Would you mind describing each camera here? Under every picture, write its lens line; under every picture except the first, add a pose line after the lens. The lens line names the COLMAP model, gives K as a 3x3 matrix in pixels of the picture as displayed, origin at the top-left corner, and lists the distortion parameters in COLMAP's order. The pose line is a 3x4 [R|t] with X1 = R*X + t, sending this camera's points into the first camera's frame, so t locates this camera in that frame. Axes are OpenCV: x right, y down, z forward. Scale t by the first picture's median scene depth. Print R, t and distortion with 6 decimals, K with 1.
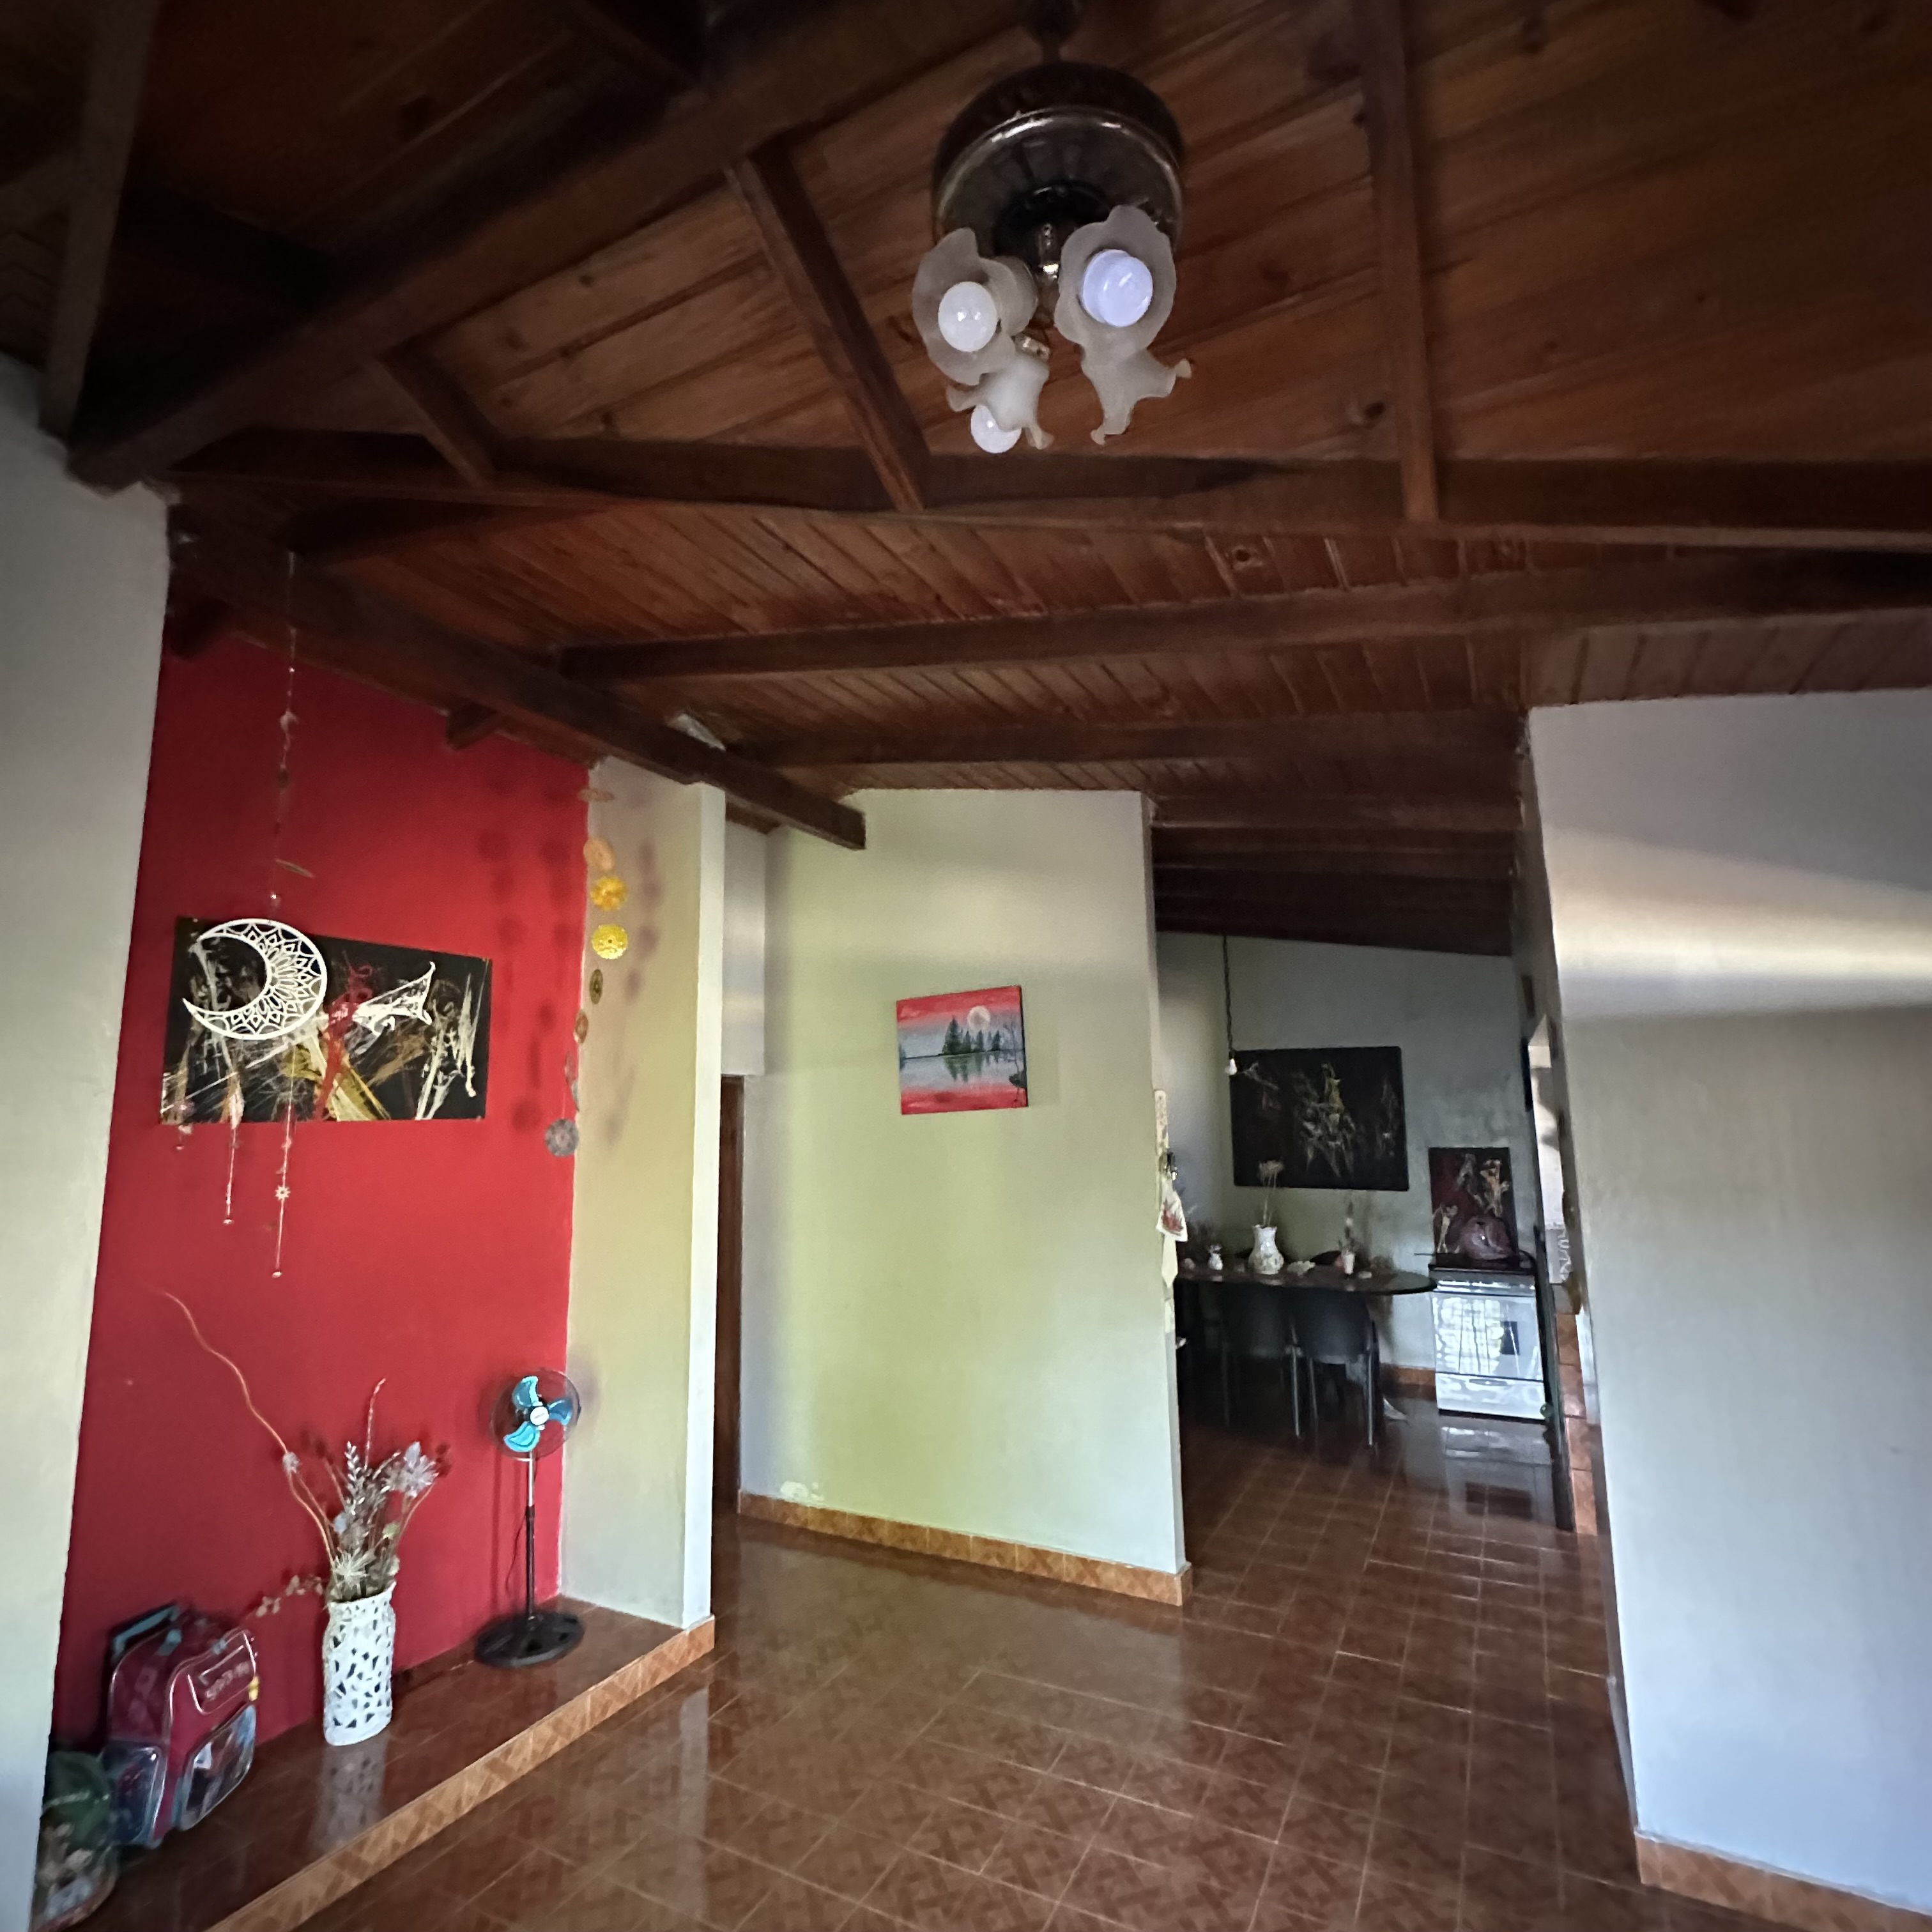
lens RADIAL K [[1027.9, 0, 962.6], [0, 1027.9, 965.1], [0, 0, 1]] dist [-0.004408, -0.000206]
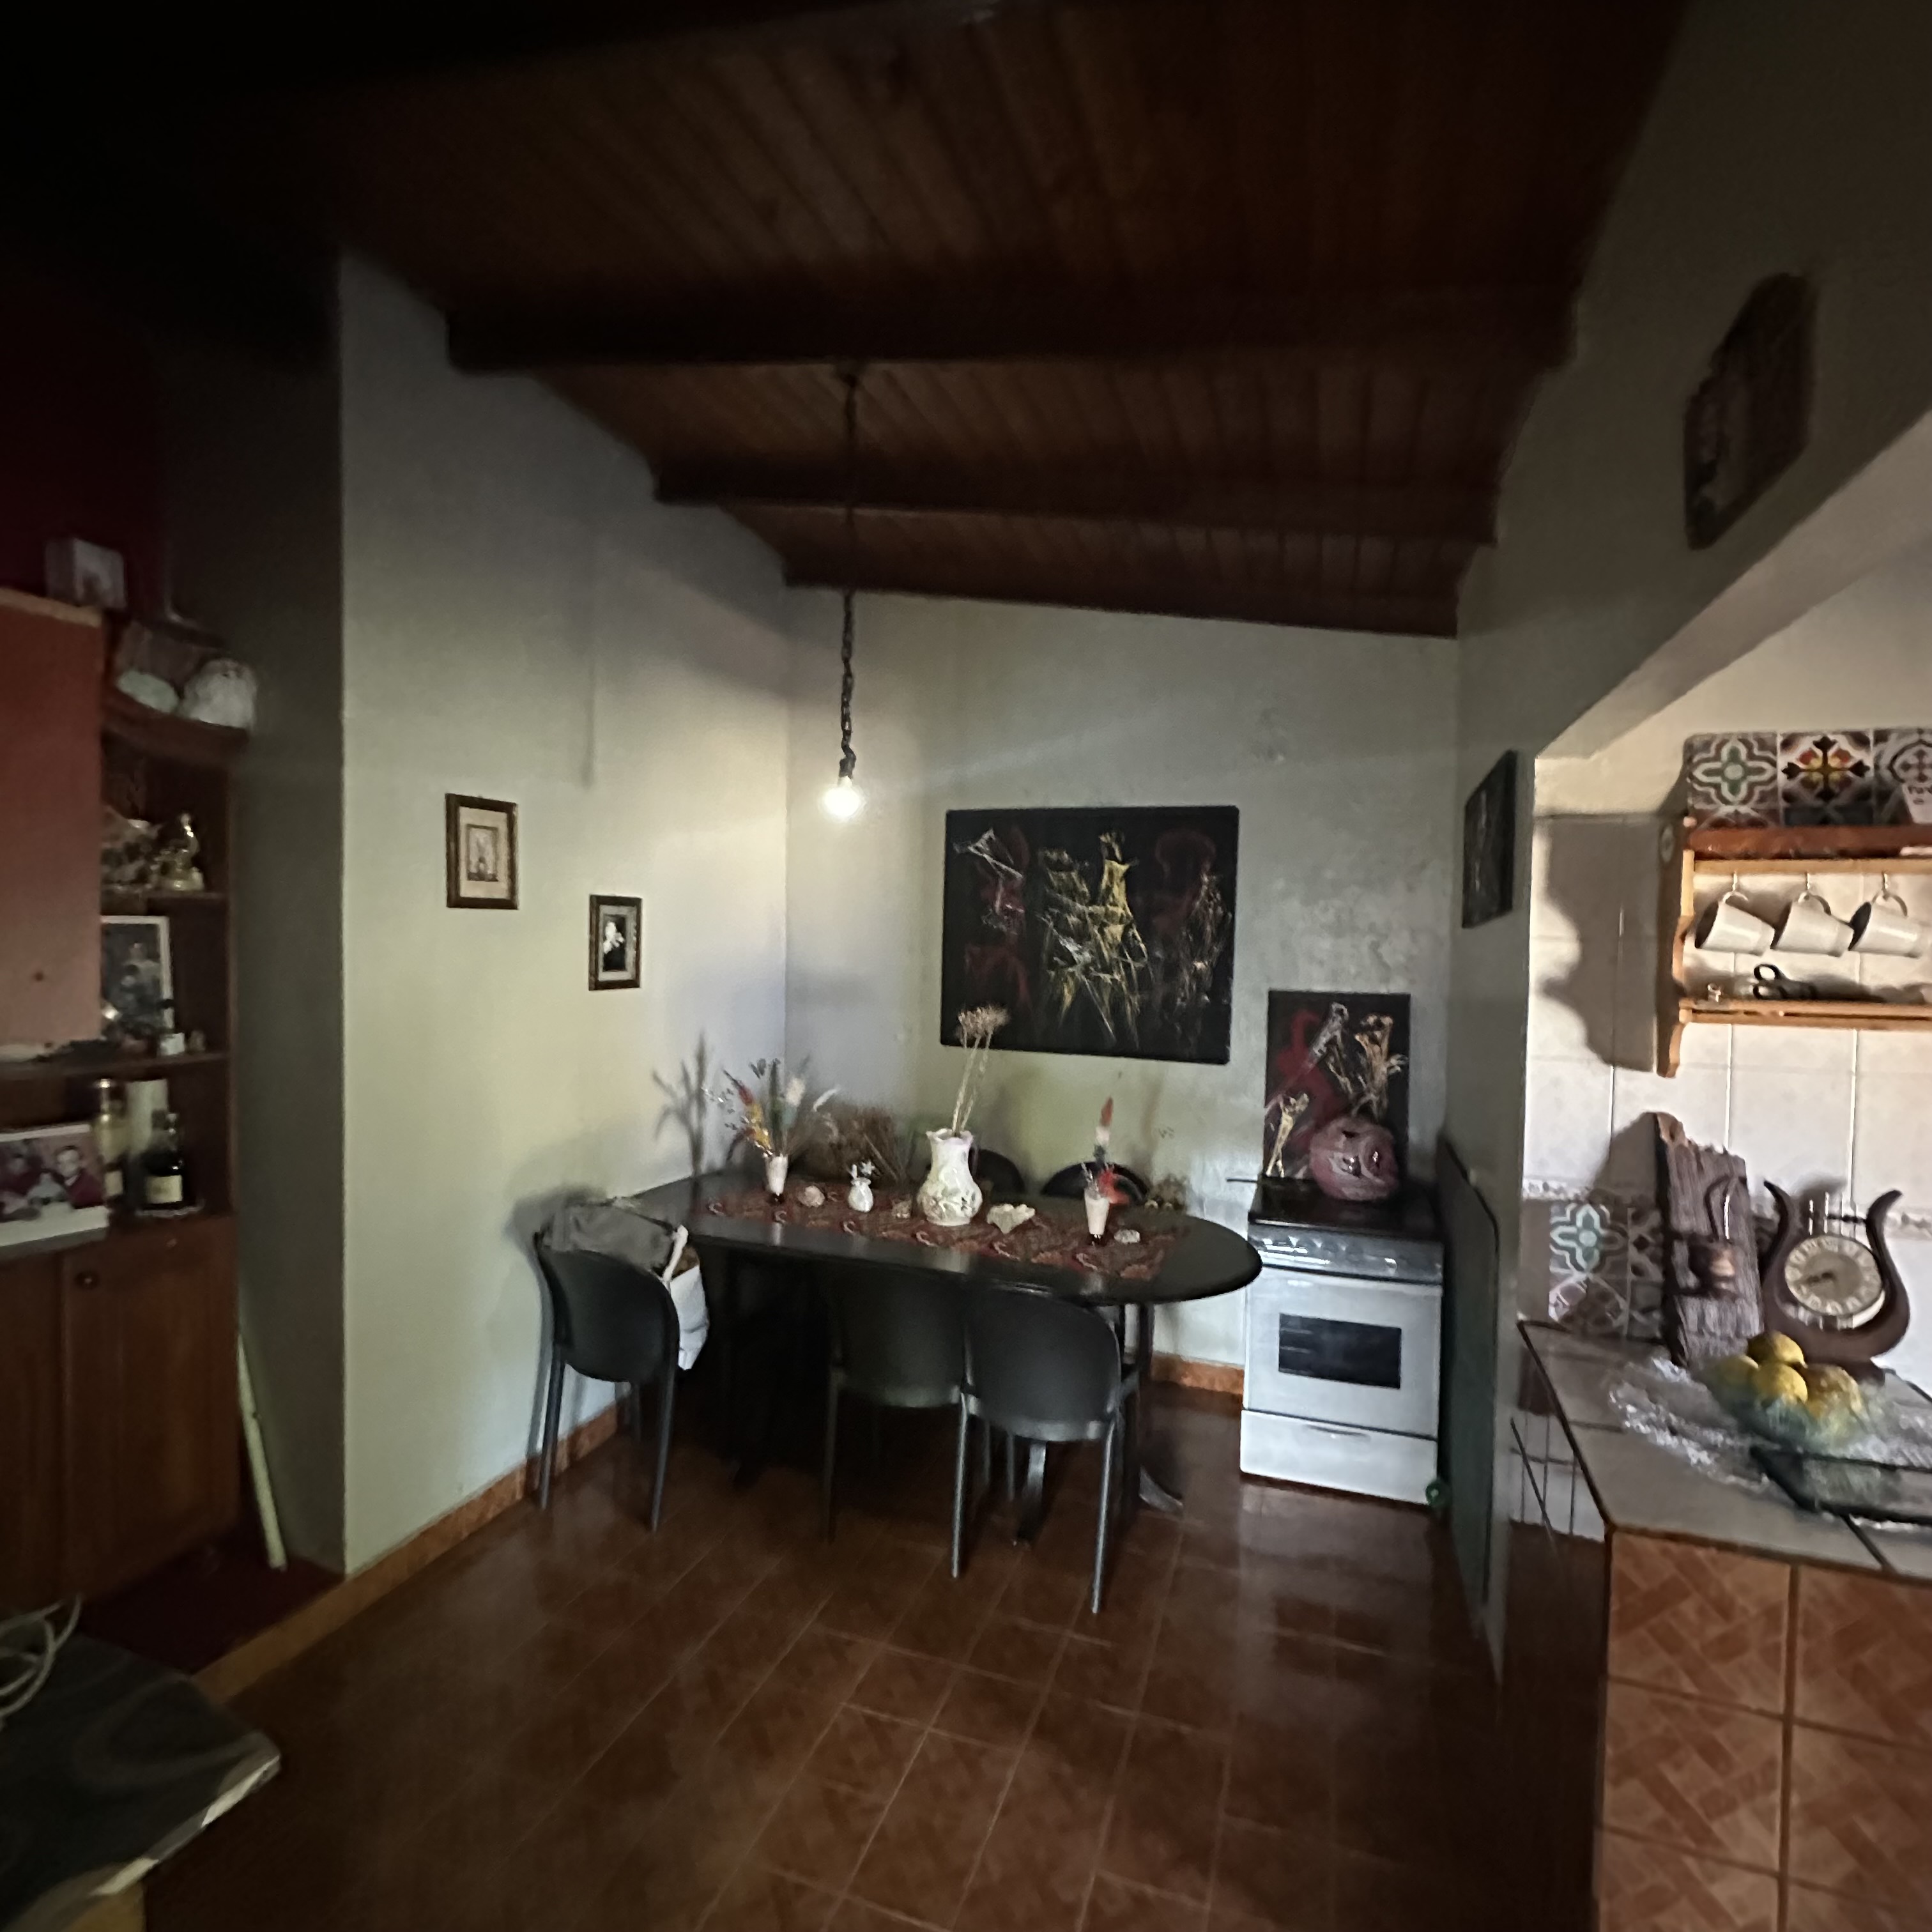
lens RADIAL K [[1027.9, 0, 962.6], [0, 1027.9, 965.1], [0, 0, 1]] dist [-0.004408, -0.000206]
pose [[0.990131, 0.028110, 0.137299, 0.218636], [-0.051314, 0.984362, 0.168516, 0.081660], [-0.130415, -0.173898, 0.976090, 0.494655]]
